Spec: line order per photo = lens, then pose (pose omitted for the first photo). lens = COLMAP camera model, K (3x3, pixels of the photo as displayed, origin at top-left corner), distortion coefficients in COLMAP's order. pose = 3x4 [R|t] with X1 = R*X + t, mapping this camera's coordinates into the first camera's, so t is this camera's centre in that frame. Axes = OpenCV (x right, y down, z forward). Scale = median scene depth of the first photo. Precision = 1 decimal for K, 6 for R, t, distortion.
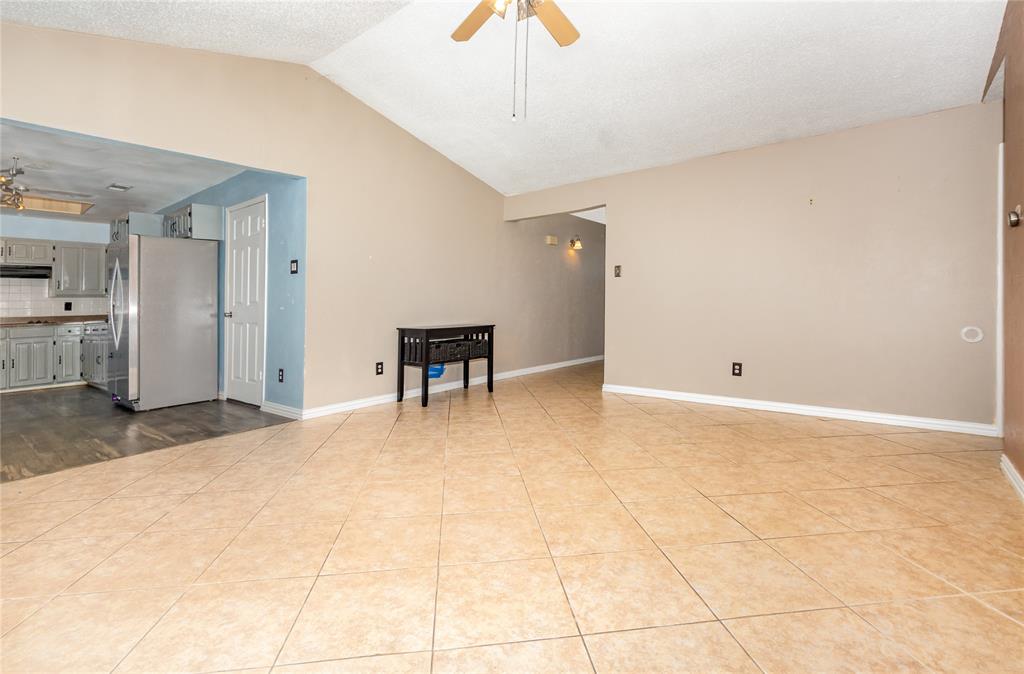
lens RADIAL K [[476.5, 0, 516.9], [0, 476.5, 293.0], [0, 0, 1]] dist [-0.001329, -0.000402]
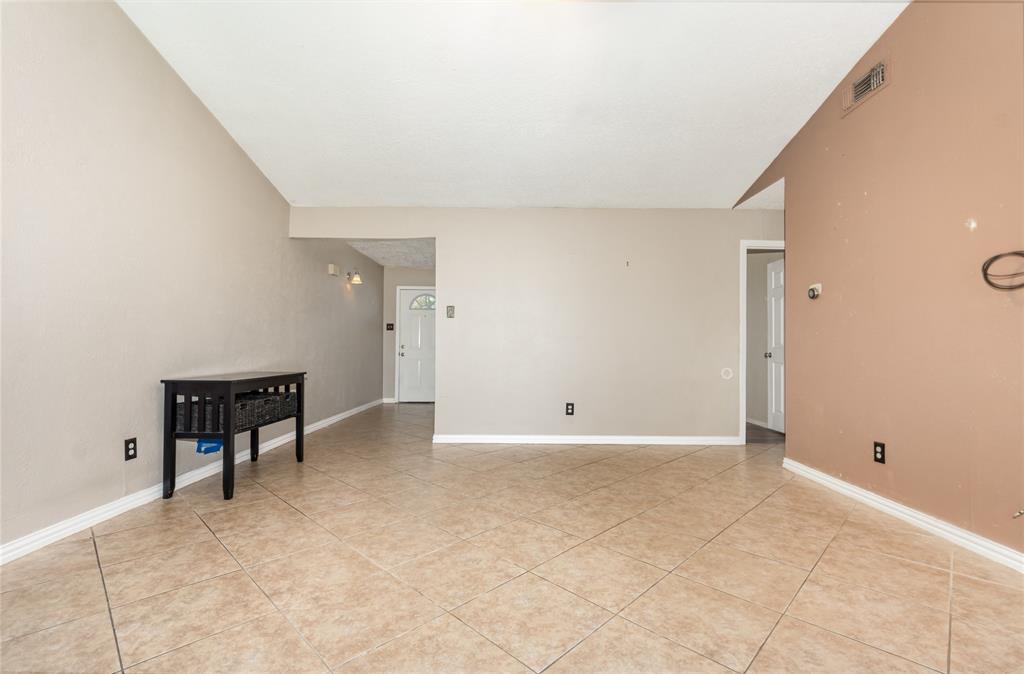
lens RADIAL K [[452.2, 0, 513.3], [0, 452.2, 348.3], [0, 0, 1]] dist [-0.002691, -0.000146]
pose [[0.784147, 0.013327, 0.620432, -0.260276], [-0.029888, 0.999420, 0.016306, 0.007752], [-0.619854, -0.031330, 0.784091, 0.255471]]
